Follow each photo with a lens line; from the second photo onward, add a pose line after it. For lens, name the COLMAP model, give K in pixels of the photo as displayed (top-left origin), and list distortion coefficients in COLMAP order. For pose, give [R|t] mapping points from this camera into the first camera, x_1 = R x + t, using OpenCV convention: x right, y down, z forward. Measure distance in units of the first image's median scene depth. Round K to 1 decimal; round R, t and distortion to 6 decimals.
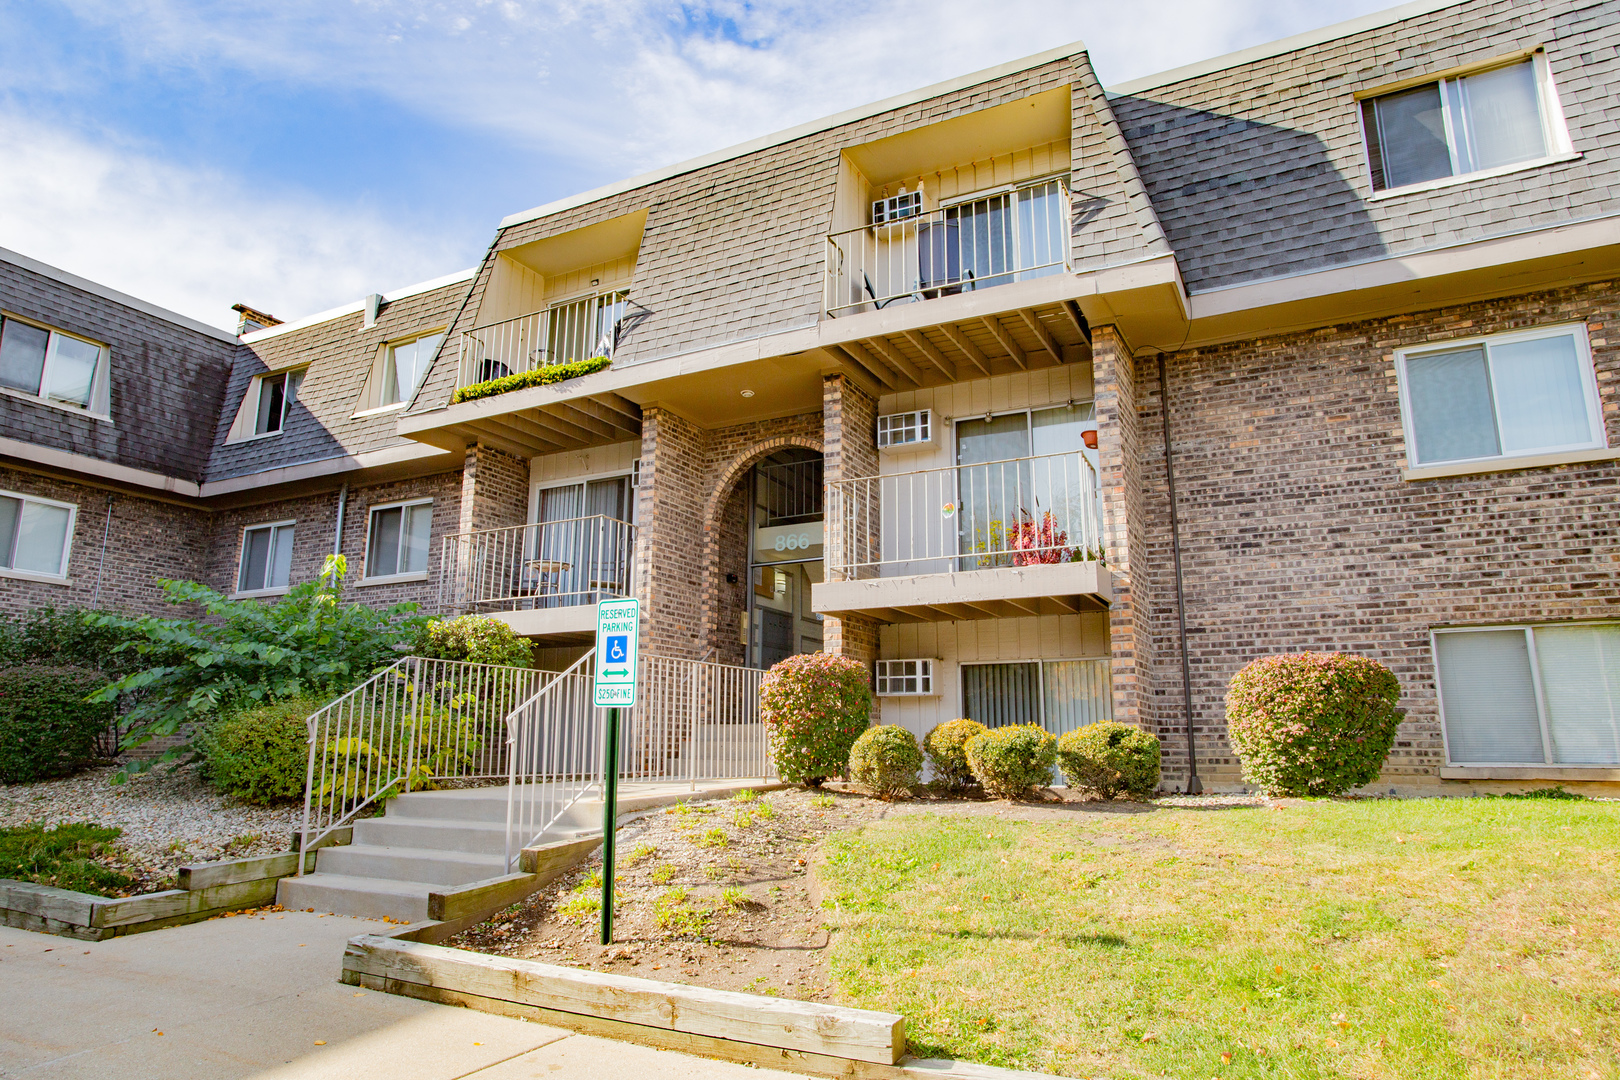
lens RADIAL K [[990.9, 0, 809.9], [0, 990.9, 522.3], [0, 0, 1]] dist [-0.052354, 0.039261]
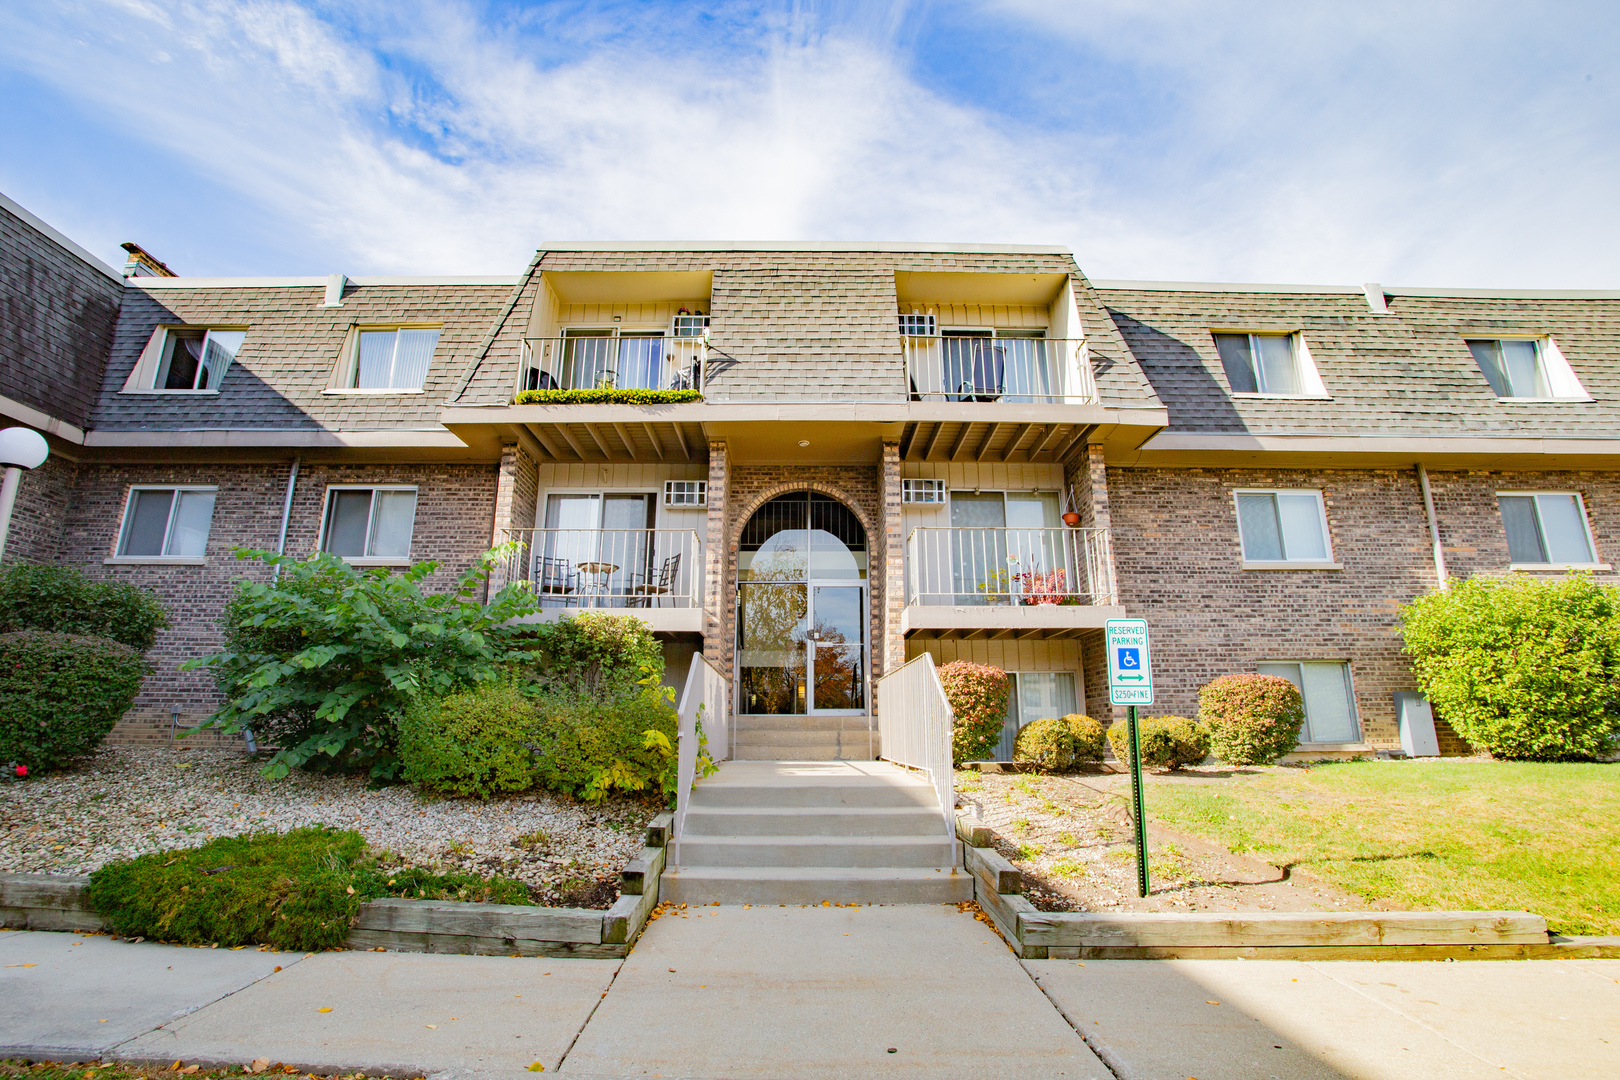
lens RADIAL K [[773.3, 0, 800.0], [0, 773.3, 525.9], [0, 0, 1]] dist [-0.072343, 0.029755]
pose [[0.888242, 0.119583, 0.443539, -0.545455], [-0.103011, 0.992785, -0.061373, 0.034080], [-0.447678, 0.008824, 0.894151, 0.171976]]
